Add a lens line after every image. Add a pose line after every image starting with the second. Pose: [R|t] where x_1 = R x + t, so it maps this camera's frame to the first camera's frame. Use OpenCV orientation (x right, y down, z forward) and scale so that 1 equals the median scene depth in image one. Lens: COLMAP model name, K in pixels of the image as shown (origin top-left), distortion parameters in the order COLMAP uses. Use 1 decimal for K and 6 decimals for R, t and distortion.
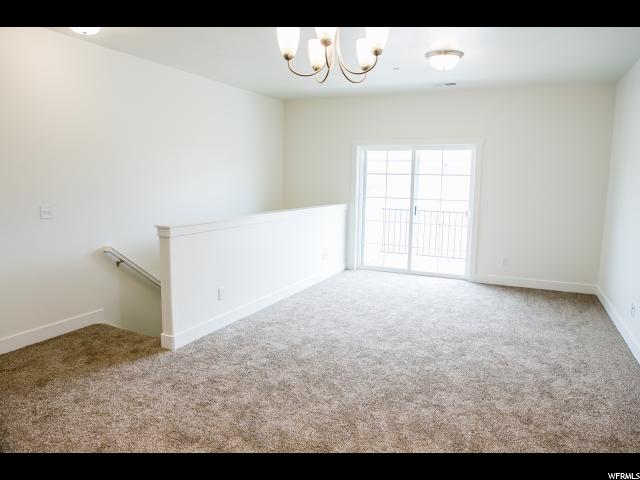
lens RADIAL K [[458.9, 0, 320.0], [0, 458.9, 240.0], [0, 0, 1]] dist [-0.003992, -0.000928]
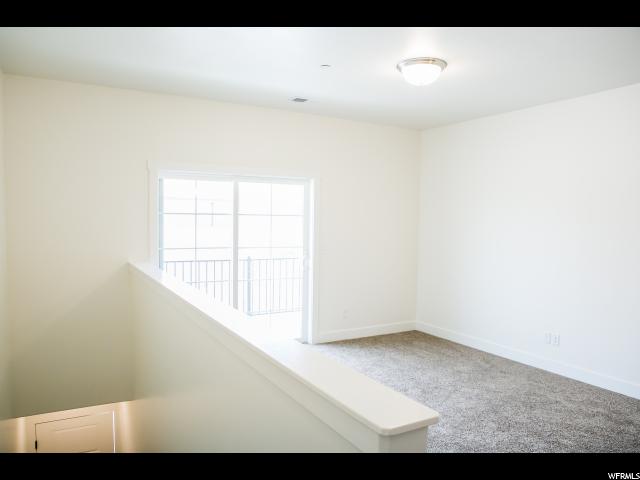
lens RADIAL K [[482.4, 0, 320.0], [0, 482.4, 240.0], [0, 0, 1]] dist [-0.001475, -0.003380]
pose [[0.593014, -0.051457, 0.803547, -0.371132], [0.116841, 0.992892, -0.022646, -0.078779], [-0.796670, 0.107317, 0.594811, 0.500392]]
